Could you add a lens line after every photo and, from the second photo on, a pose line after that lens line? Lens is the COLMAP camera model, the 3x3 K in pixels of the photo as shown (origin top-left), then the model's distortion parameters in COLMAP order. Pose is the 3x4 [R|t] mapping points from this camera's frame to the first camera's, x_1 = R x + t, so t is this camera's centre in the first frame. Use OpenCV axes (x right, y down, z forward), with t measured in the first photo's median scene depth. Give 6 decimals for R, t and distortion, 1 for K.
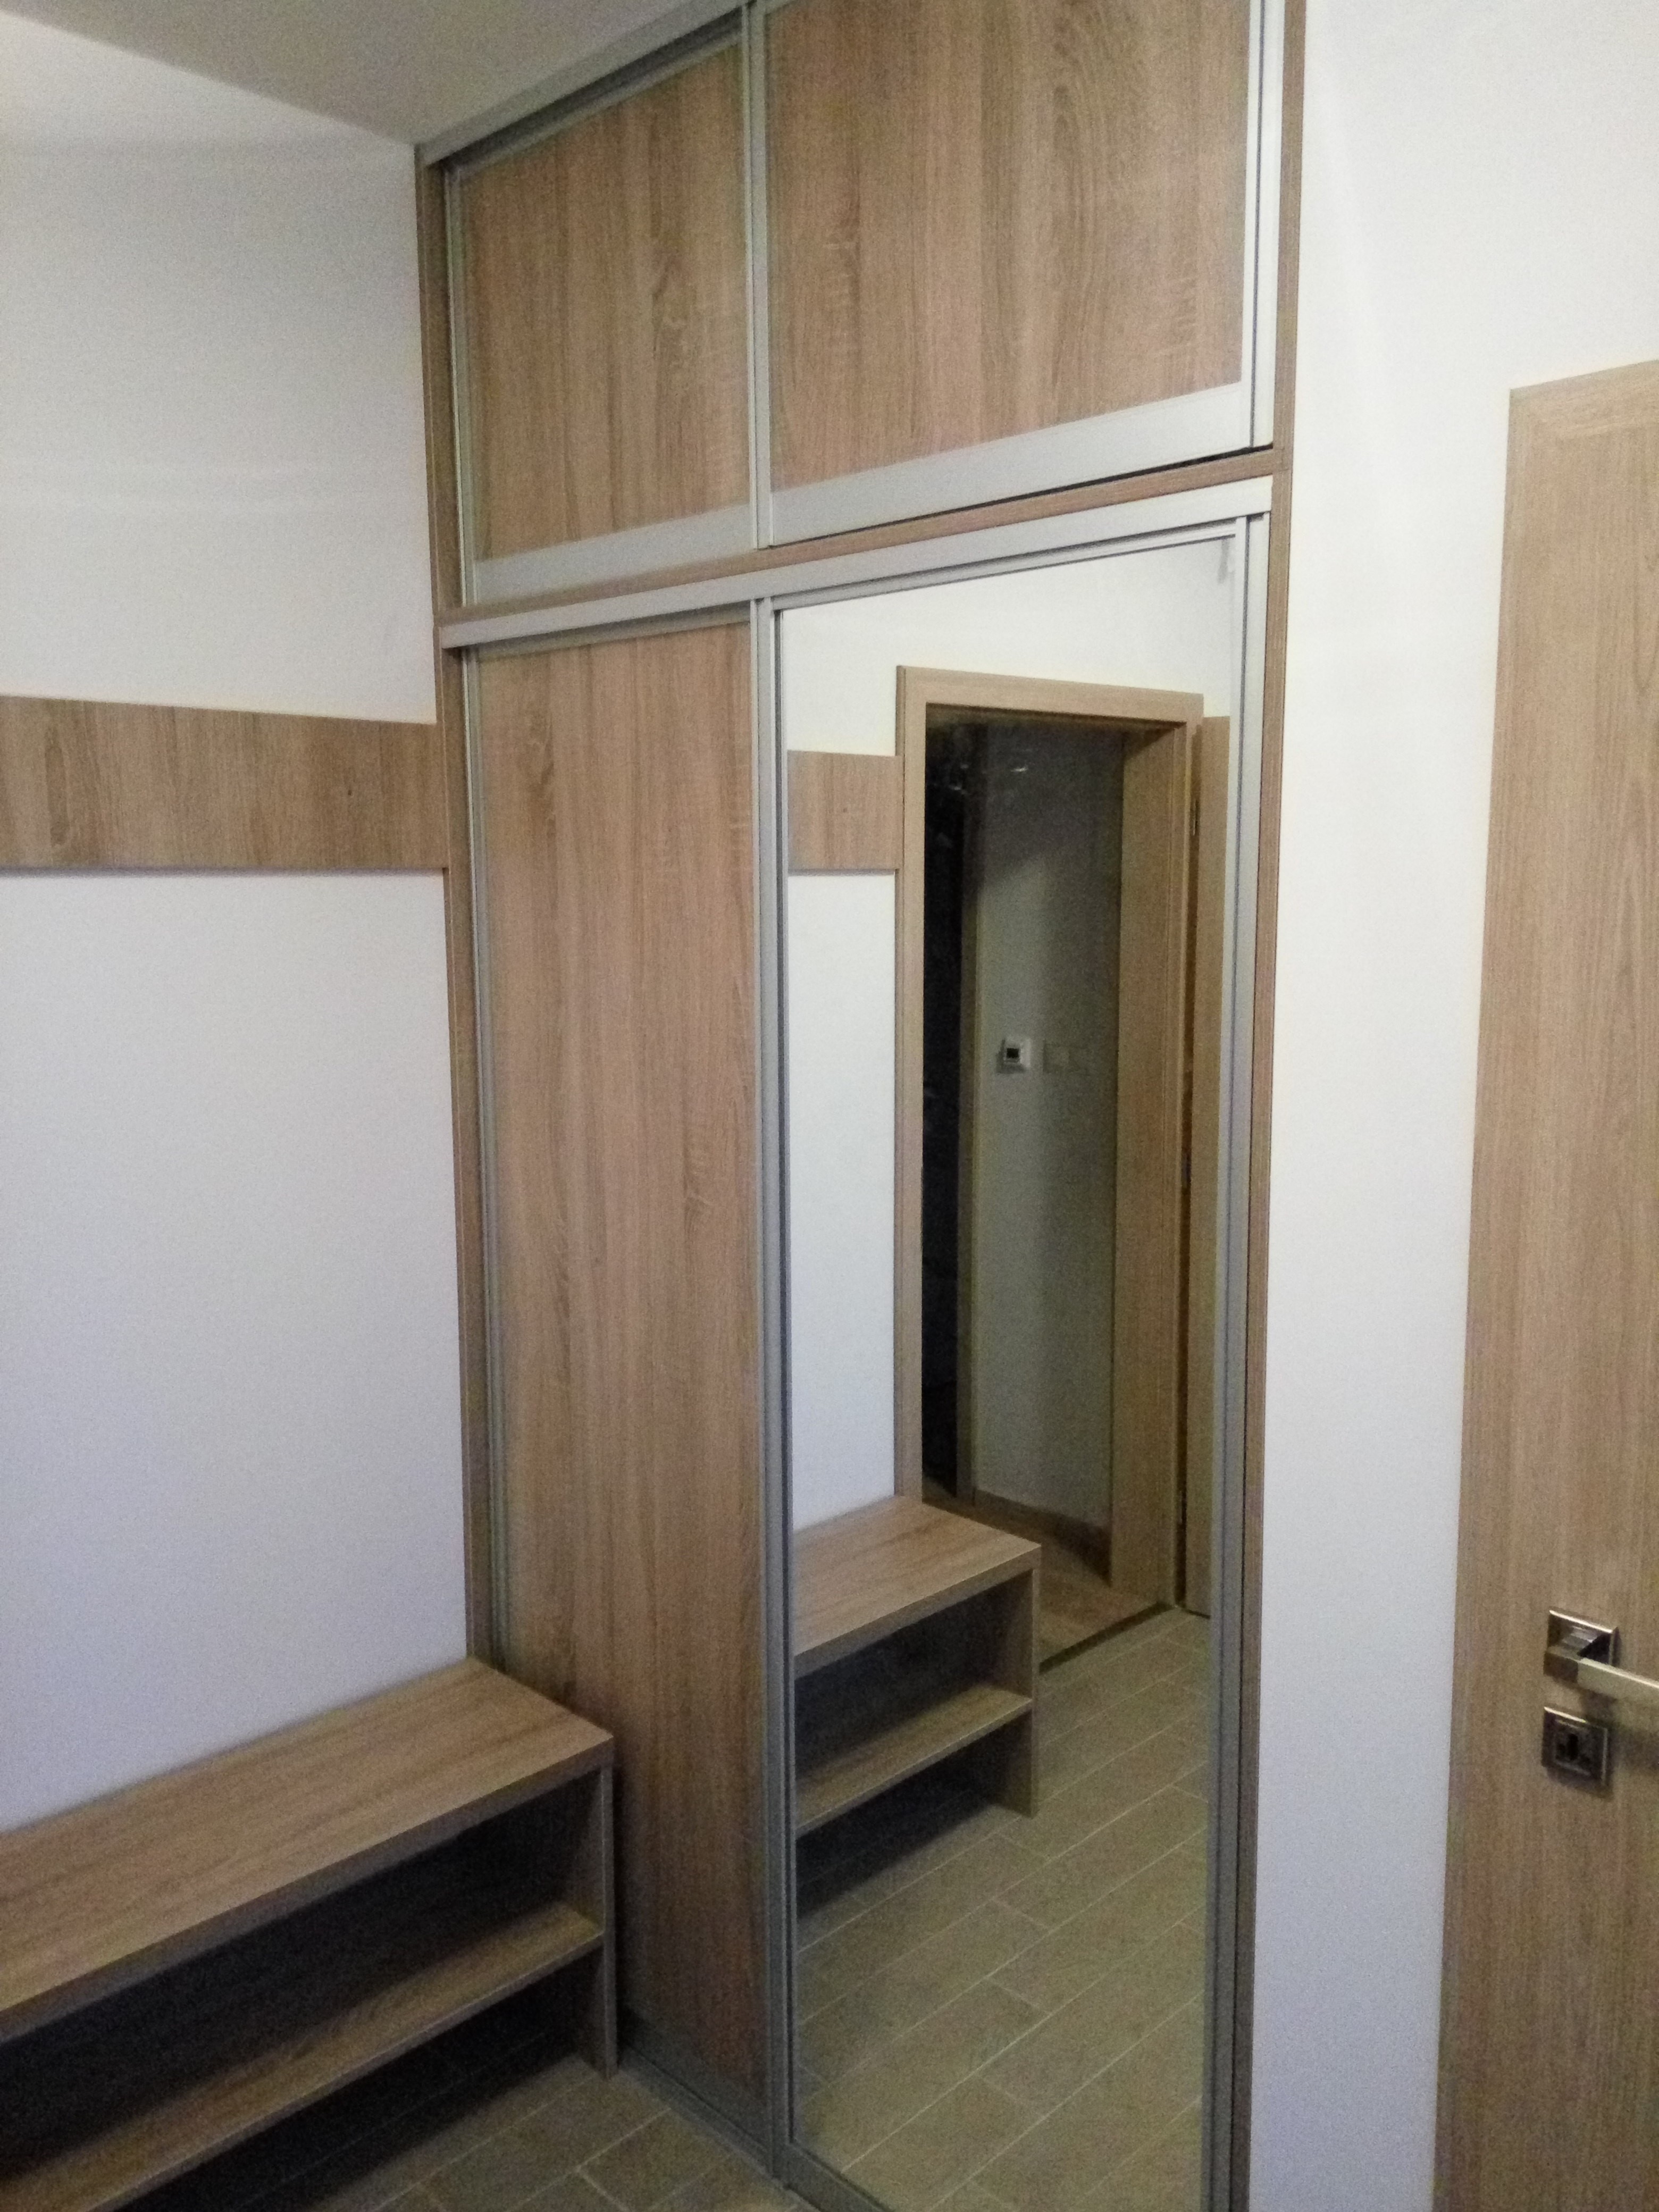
lens RADIAL K [[1778.3, 0, 829.5], [0, 1778.3, 1106.0], [0, 0, 1]] dist [0.070583, -0.070358]
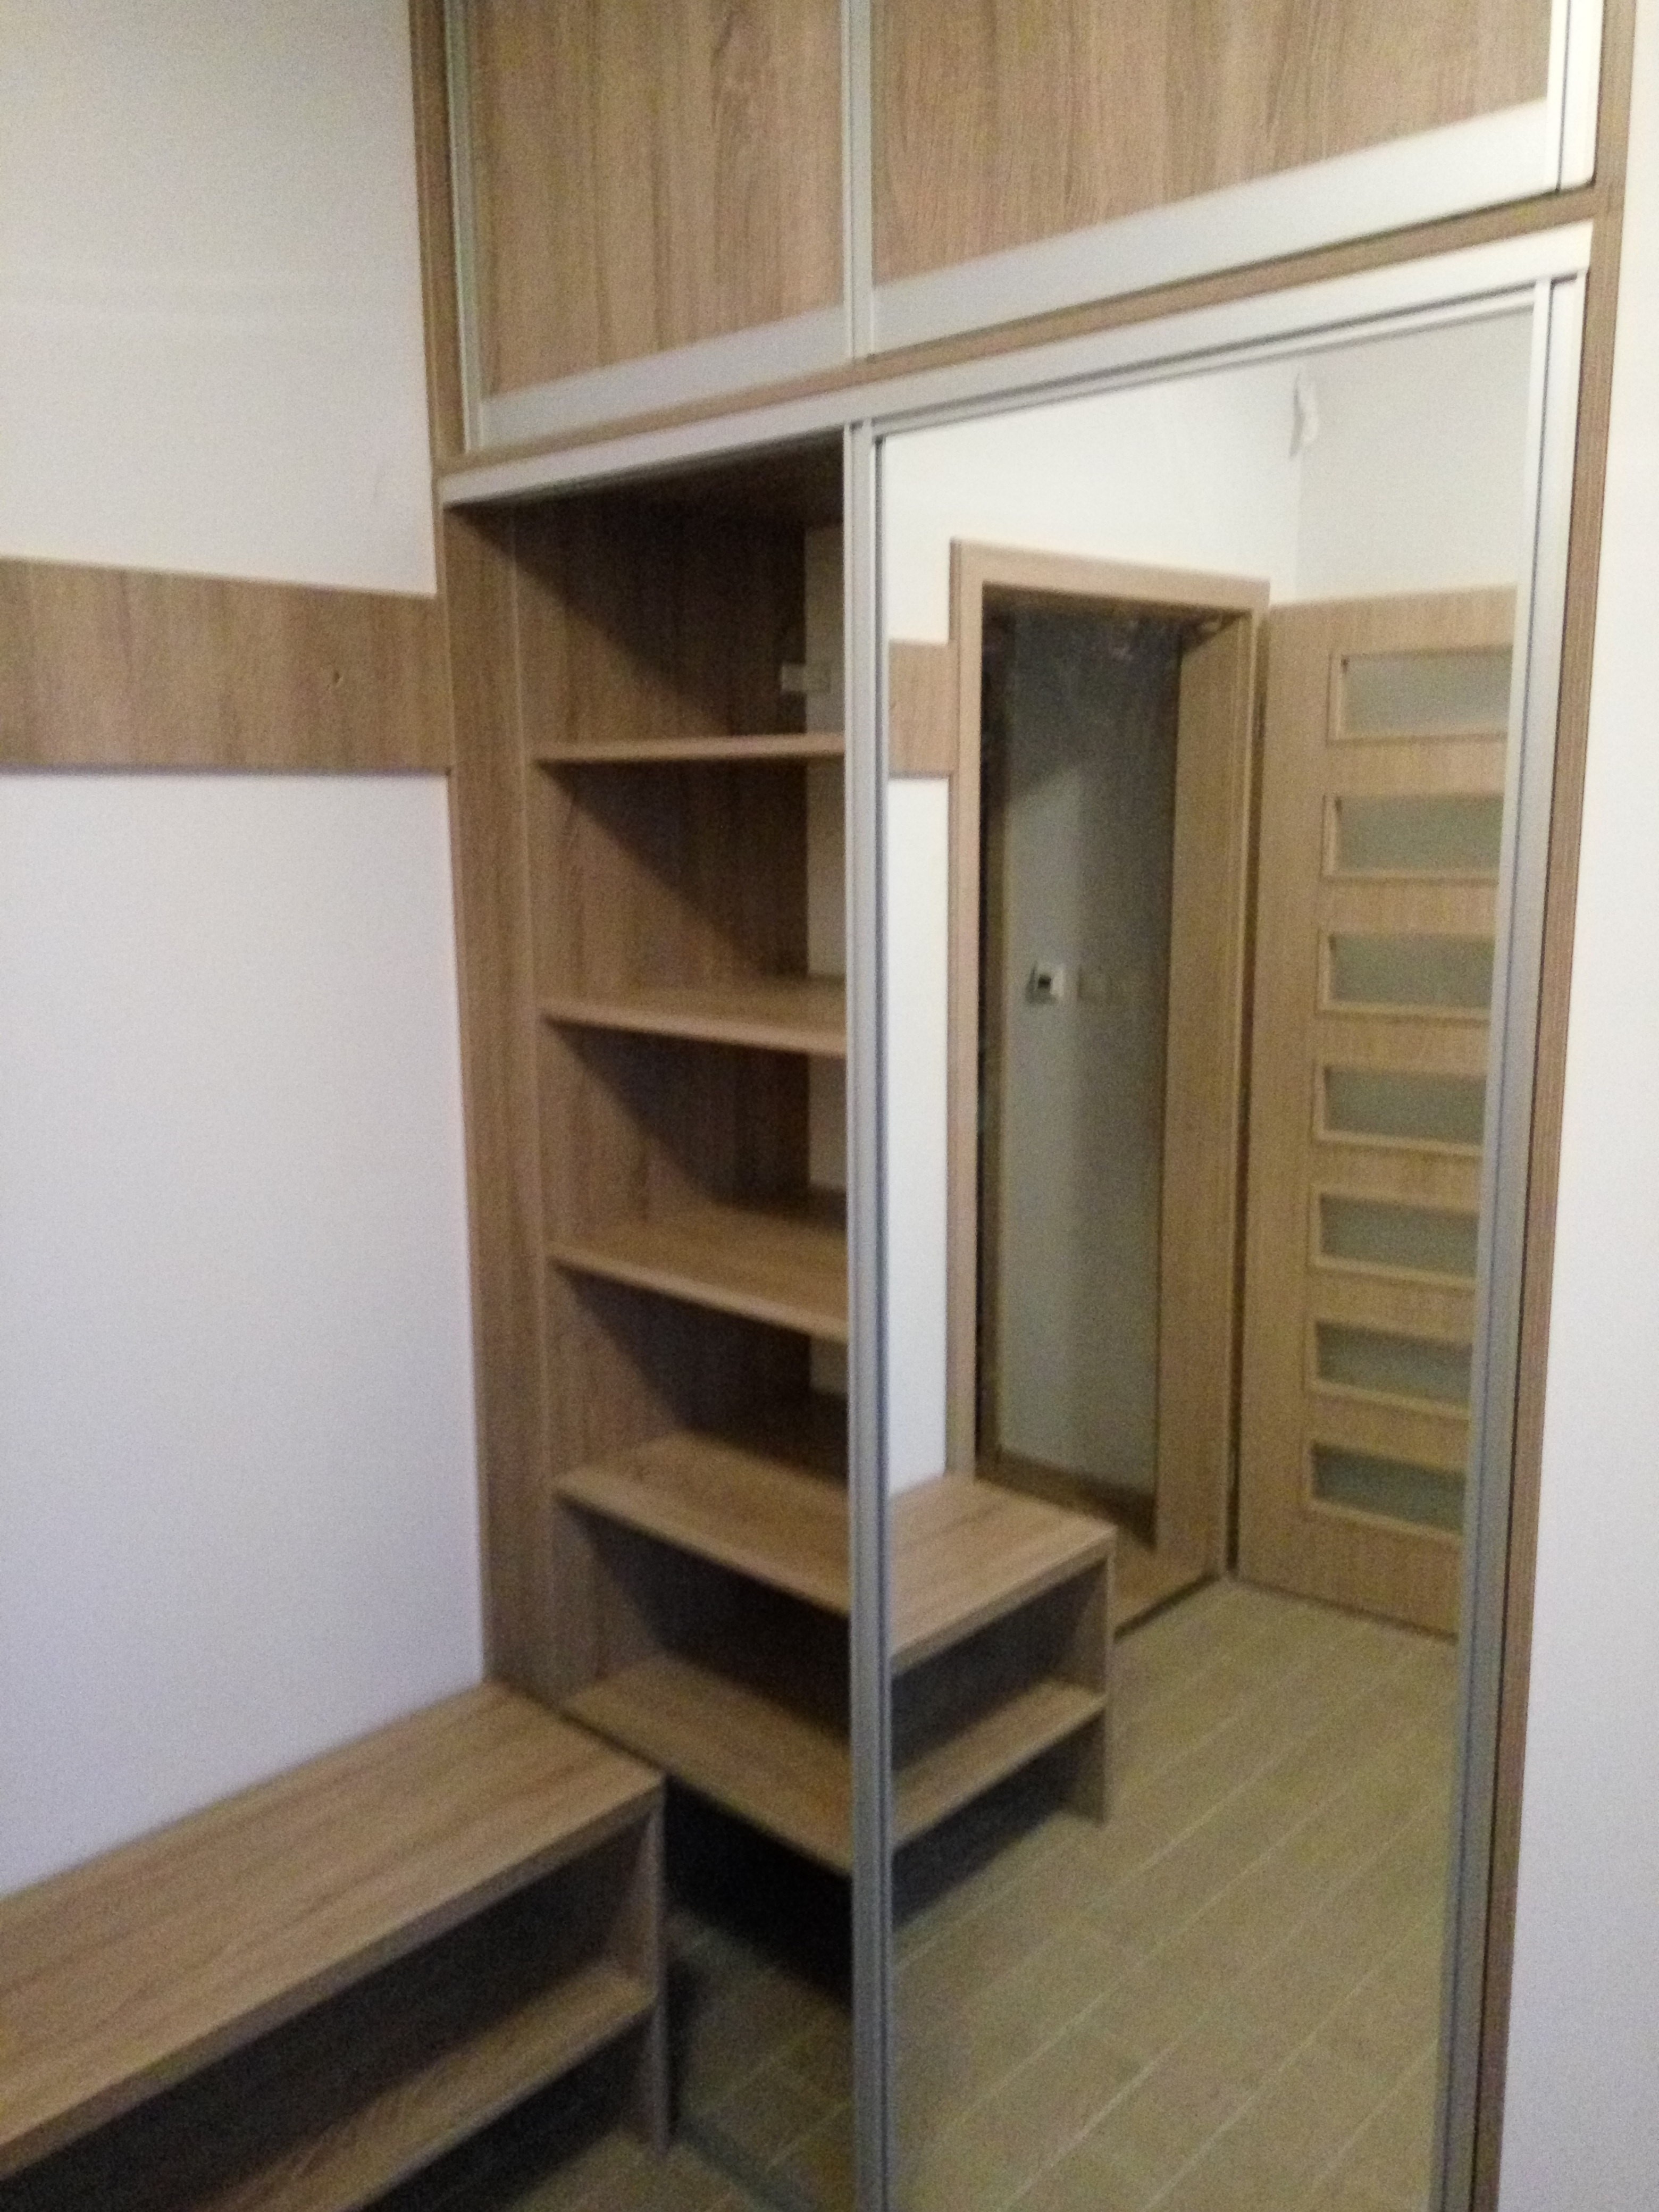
lens RADIAL K [[1757.6, 0, 833.4], [0, 1757.6, 1091.3], [0, 0, 1]] dist [0.053628, -0.066832]
pose [[0.999348, -0.009800, 0.034757, -0.077998], [0.008620, 0.999386, 0.033947, -0.009254], [-0.035068, -0.033625, 0.998819, 0.187832]]
